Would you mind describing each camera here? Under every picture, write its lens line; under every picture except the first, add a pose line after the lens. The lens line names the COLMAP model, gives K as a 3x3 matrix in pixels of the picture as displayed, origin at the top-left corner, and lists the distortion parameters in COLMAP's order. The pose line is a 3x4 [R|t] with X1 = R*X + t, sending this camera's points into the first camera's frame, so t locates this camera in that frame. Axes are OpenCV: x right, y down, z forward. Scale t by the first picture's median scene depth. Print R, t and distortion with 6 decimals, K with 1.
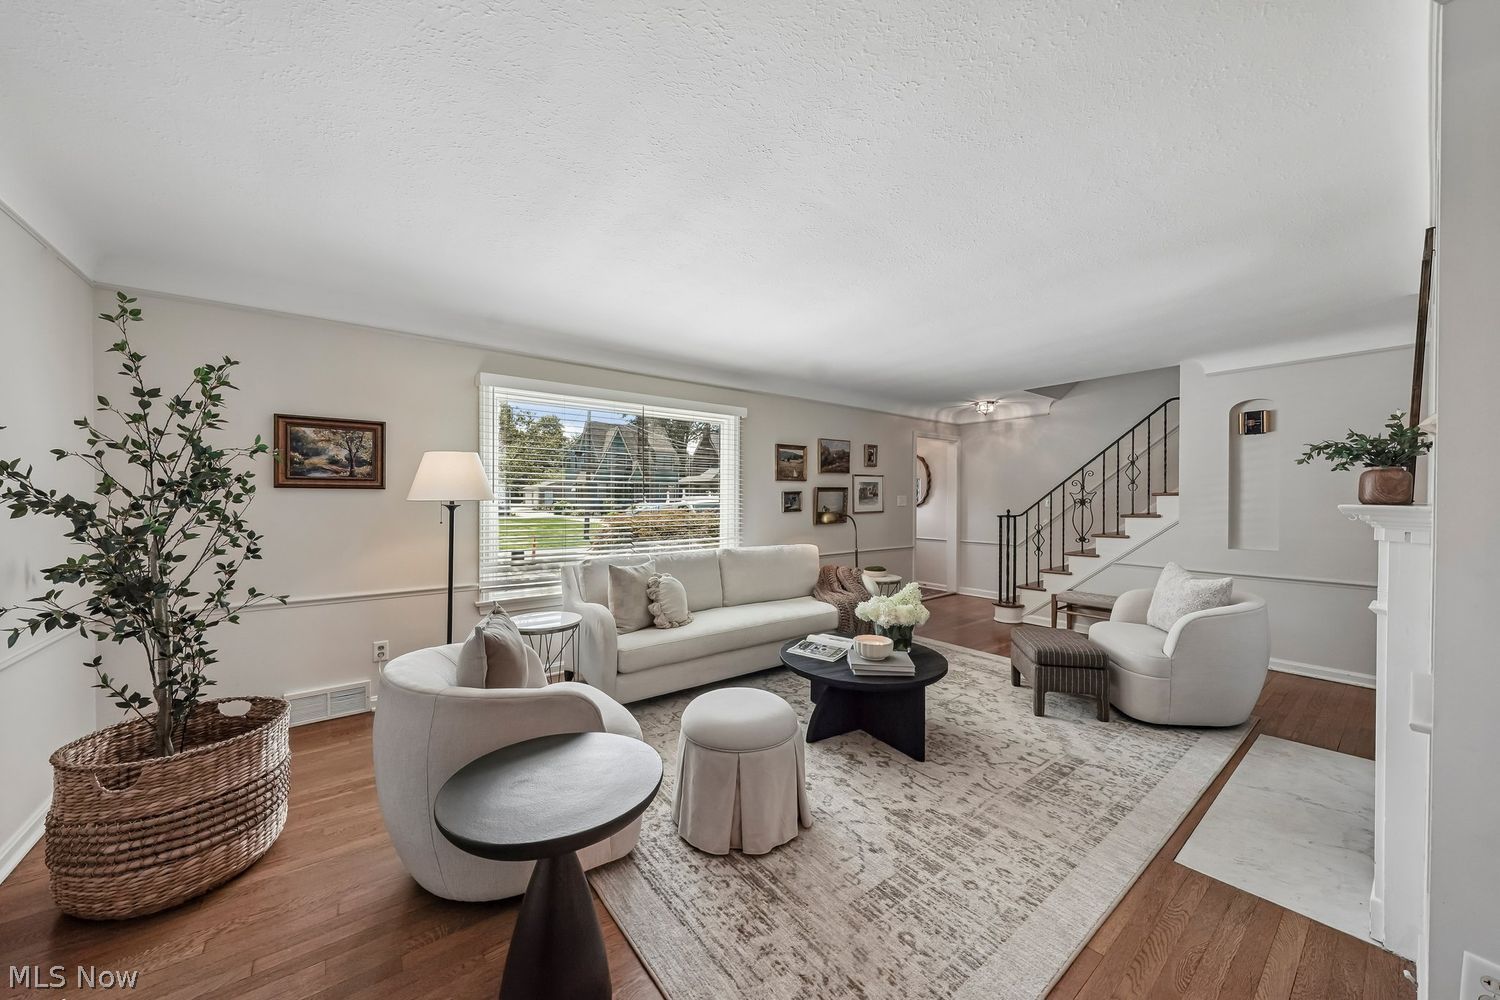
lens RADIAL K [[521.5, 0, 751.4], [0, 521.5, 500.9], [0, 0, 1]] dist [-0.001361, 0.000137]
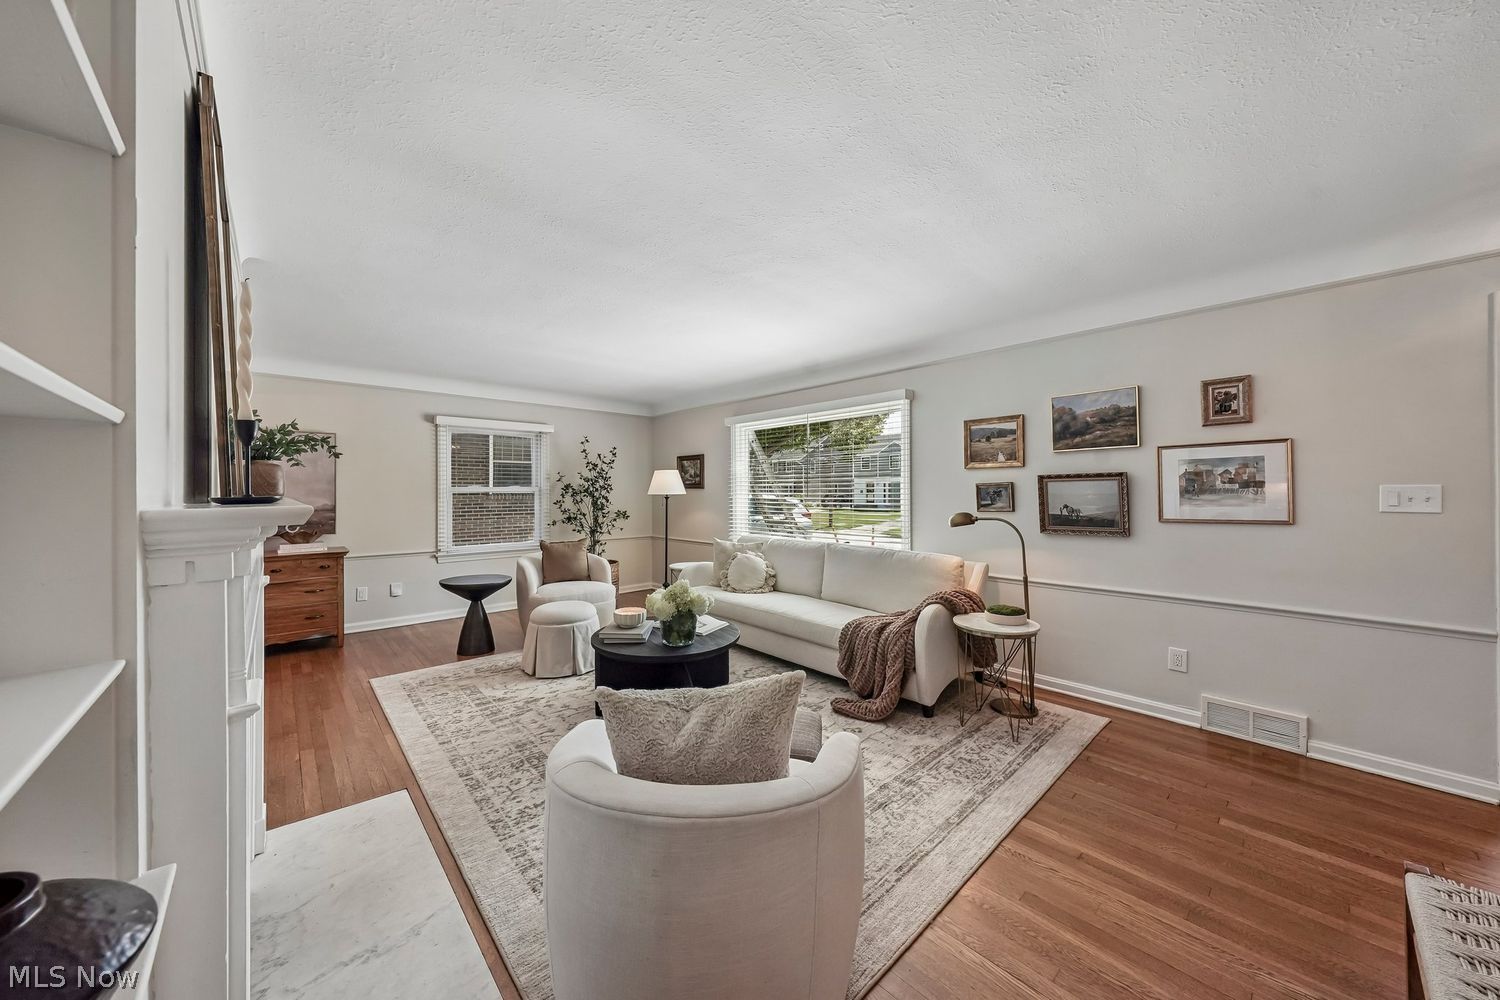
lens RADIAL K [[521.5, 0, 753.3], [0, 521.5, 491.5], [0, 0, 1]] dist [-0.001361, 0.000137]
pose [[0.084822, -0.003565, -0.996390, 0.971402], [-0.002676, 0.999989, -0.003806, -0.003813], [0.996393, 0.002989, 0.084812, 0.787996]]
